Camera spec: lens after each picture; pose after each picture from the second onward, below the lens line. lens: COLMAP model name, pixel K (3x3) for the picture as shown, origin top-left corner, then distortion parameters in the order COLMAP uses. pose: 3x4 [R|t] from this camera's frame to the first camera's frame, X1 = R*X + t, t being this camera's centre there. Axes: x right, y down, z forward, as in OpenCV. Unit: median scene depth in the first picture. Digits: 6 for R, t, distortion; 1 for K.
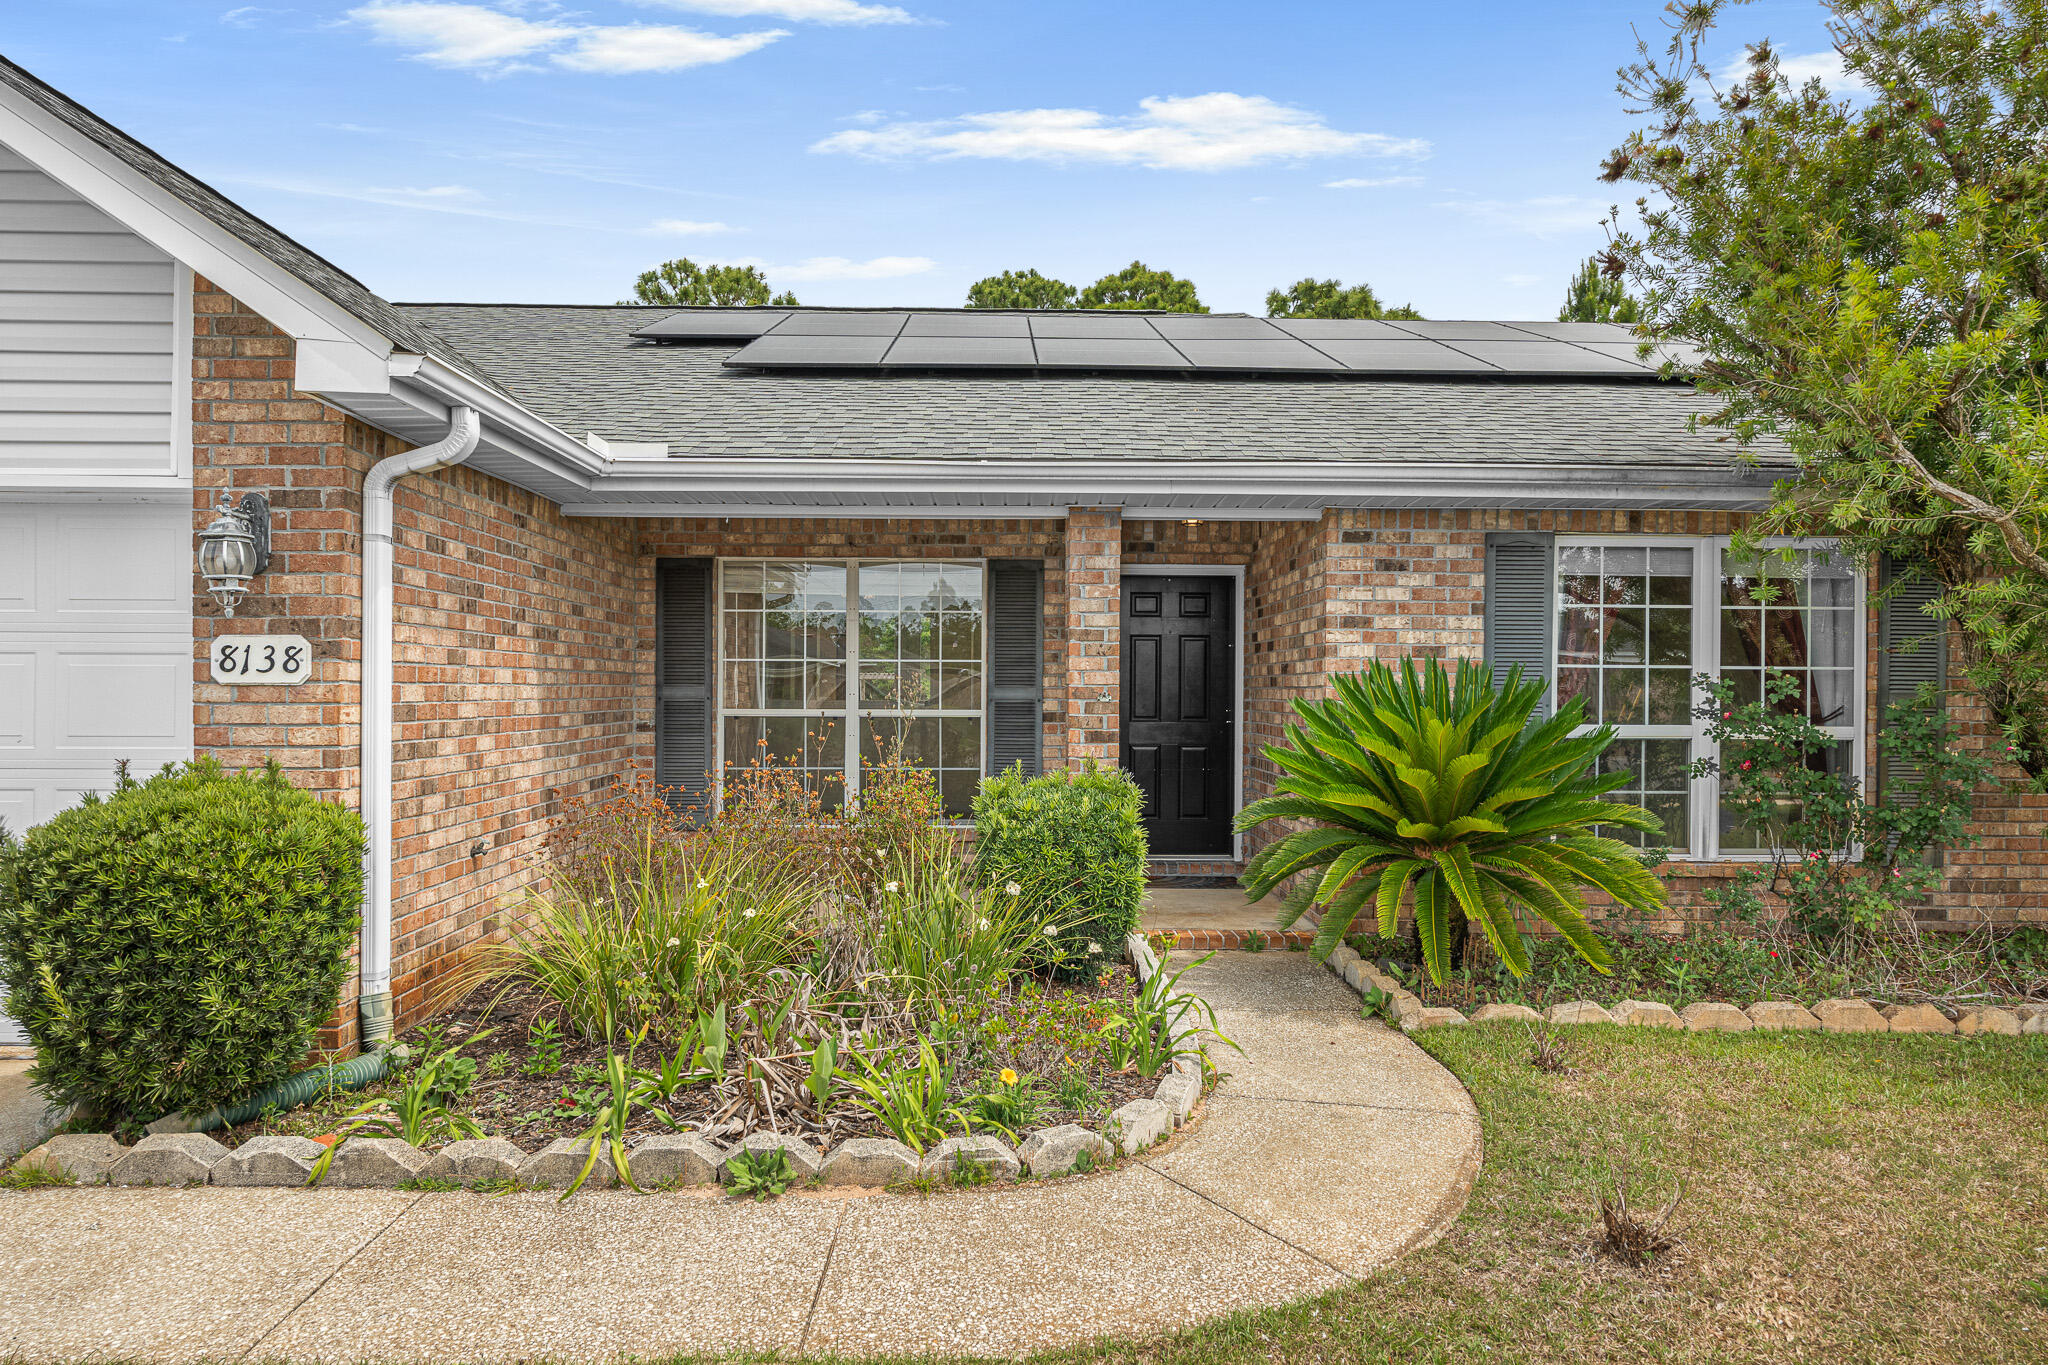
lens RADIAL K [[1242.5, 0, 1024.0], [0, 1242.5, 682.5], [0, 0, 1]] dist [0.002035, 0.000345]
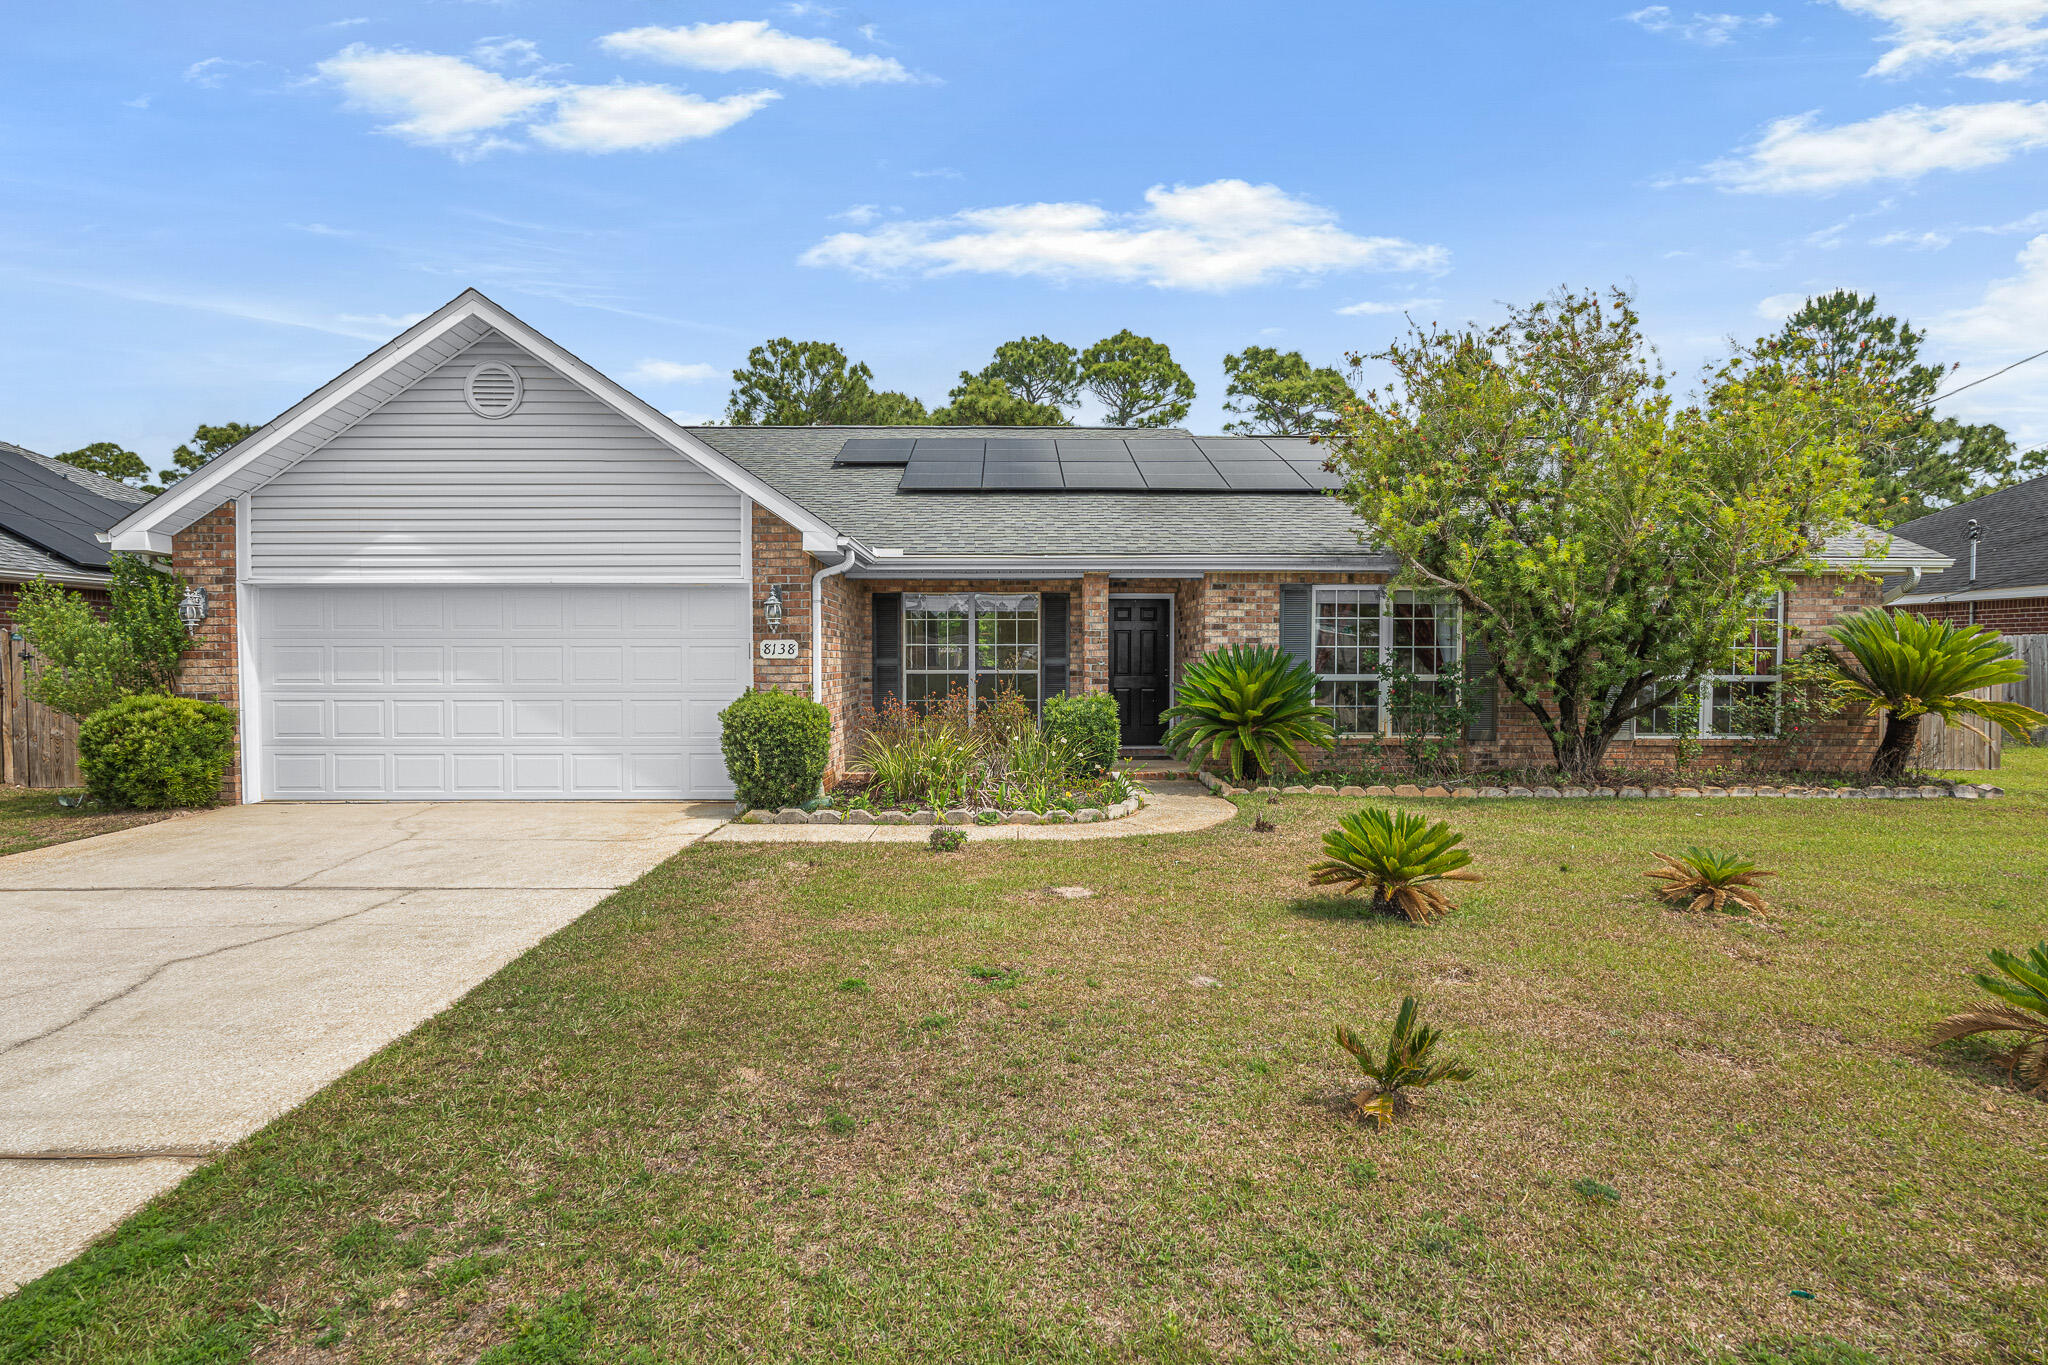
lens RADIAL K [[1061.1, 0, 1024.0], [0, 1061.1, 682.5], [0, 0, 1]] dist [0.022618, 0.000024]
pose [[0.999961, -0.005282, -0.007136, -0.054616], [0.005473, 0.999619, 0.027045, -0.003986], [0.006990, -0.027083, 0.999609, -0.817888]]
